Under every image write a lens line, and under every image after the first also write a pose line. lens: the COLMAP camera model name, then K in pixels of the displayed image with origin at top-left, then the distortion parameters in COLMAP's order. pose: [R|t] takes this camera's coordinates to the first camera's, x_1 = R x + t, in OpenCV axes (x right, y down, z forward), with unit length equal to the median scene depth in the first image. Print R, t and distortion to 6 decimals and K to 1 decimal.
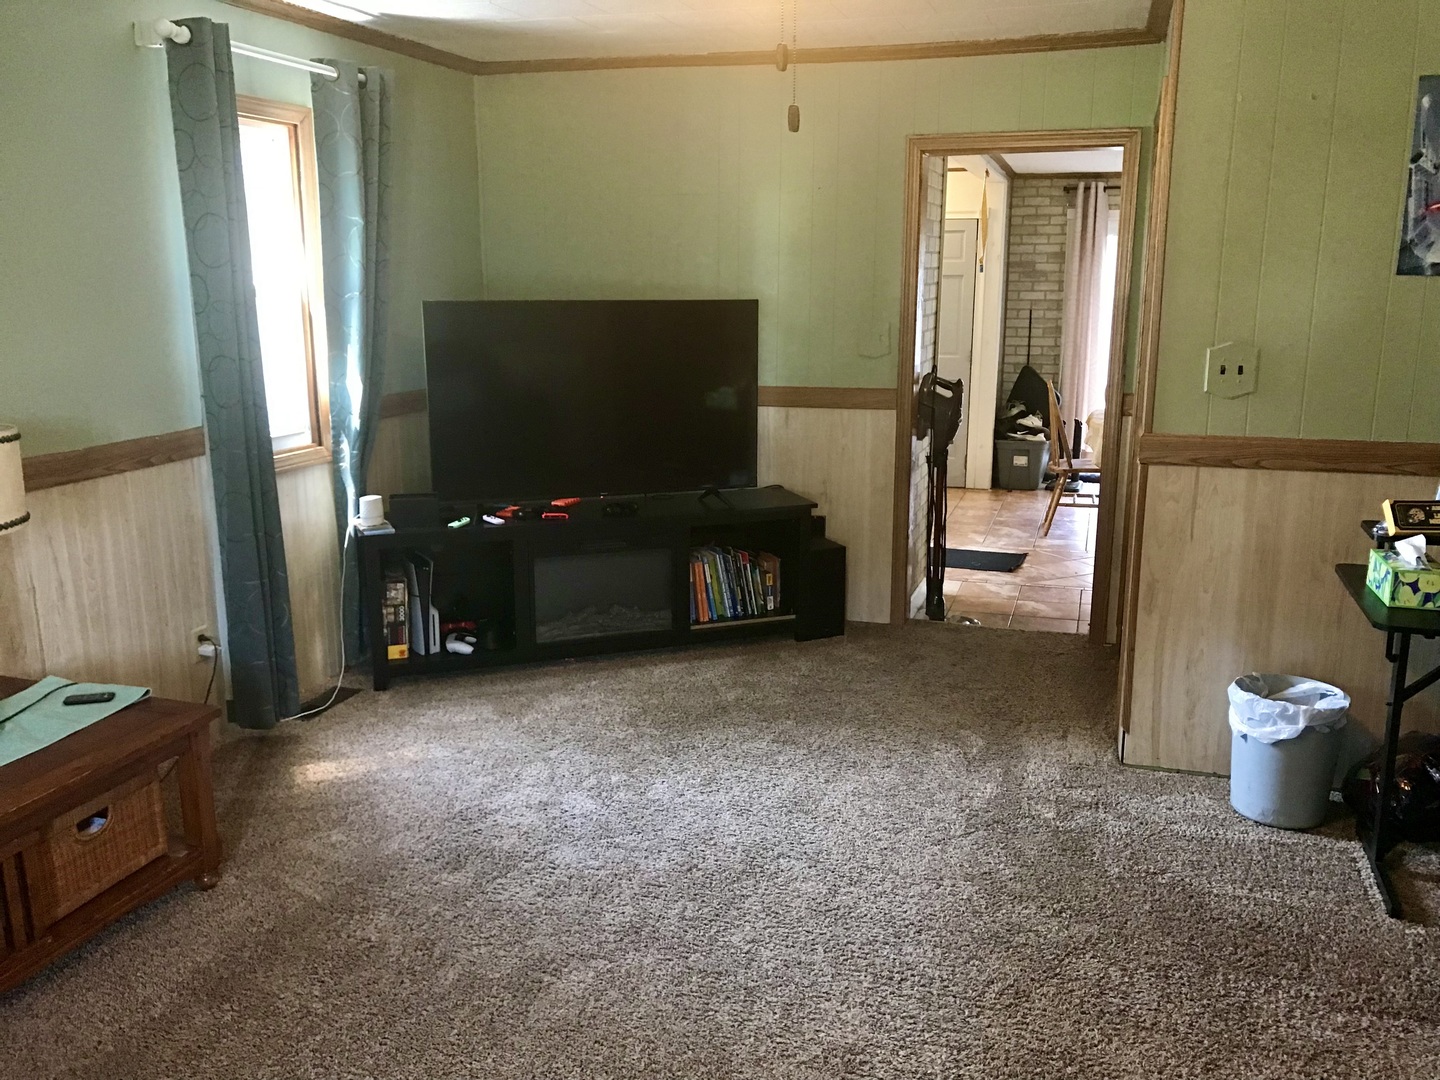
lens RADIAL K [[1198.6, 0, 721.7], [0, 1198.6, 533.3], [0, 0, 1]] dist [0.098130, -0.099298]
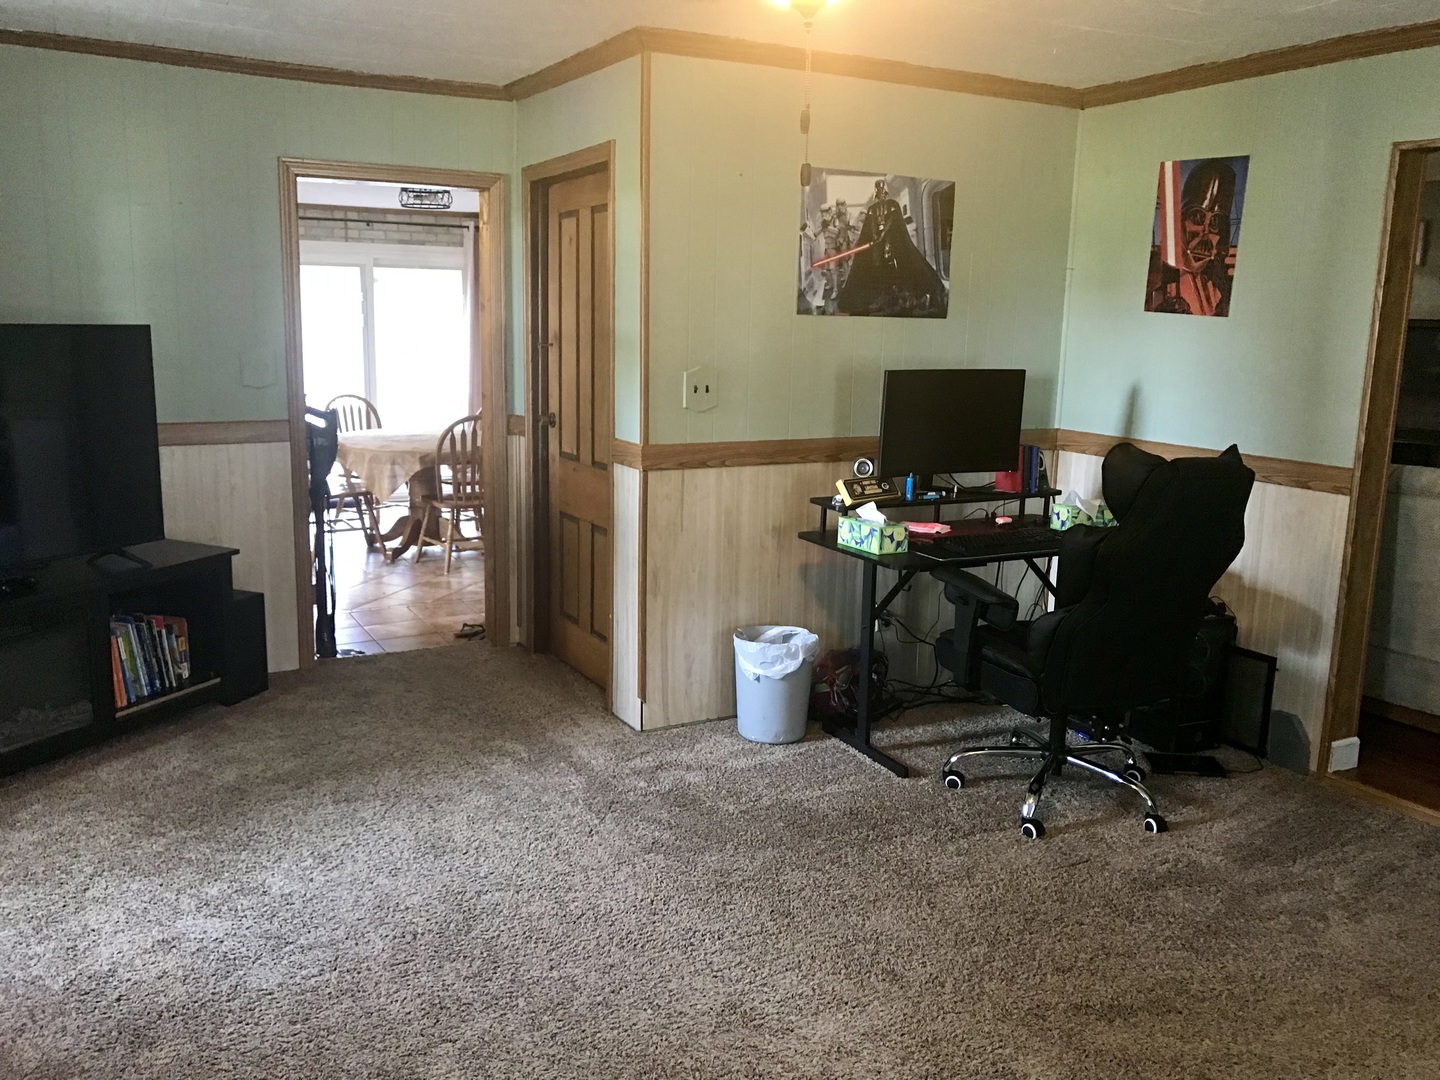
lens RADIAL K [[1198.6, 0, 717.0], [0, 1198.6, 532.7], [0, 0, 1]] dist [0.098130, -0.099298]
pose [[0.702151, -0.116632, 0.702411, -0.421816], [0.133086, 0.990605, 0.031449, -0.024874], [-0.699480, 0.071399, 0.711076, 0.131013]]
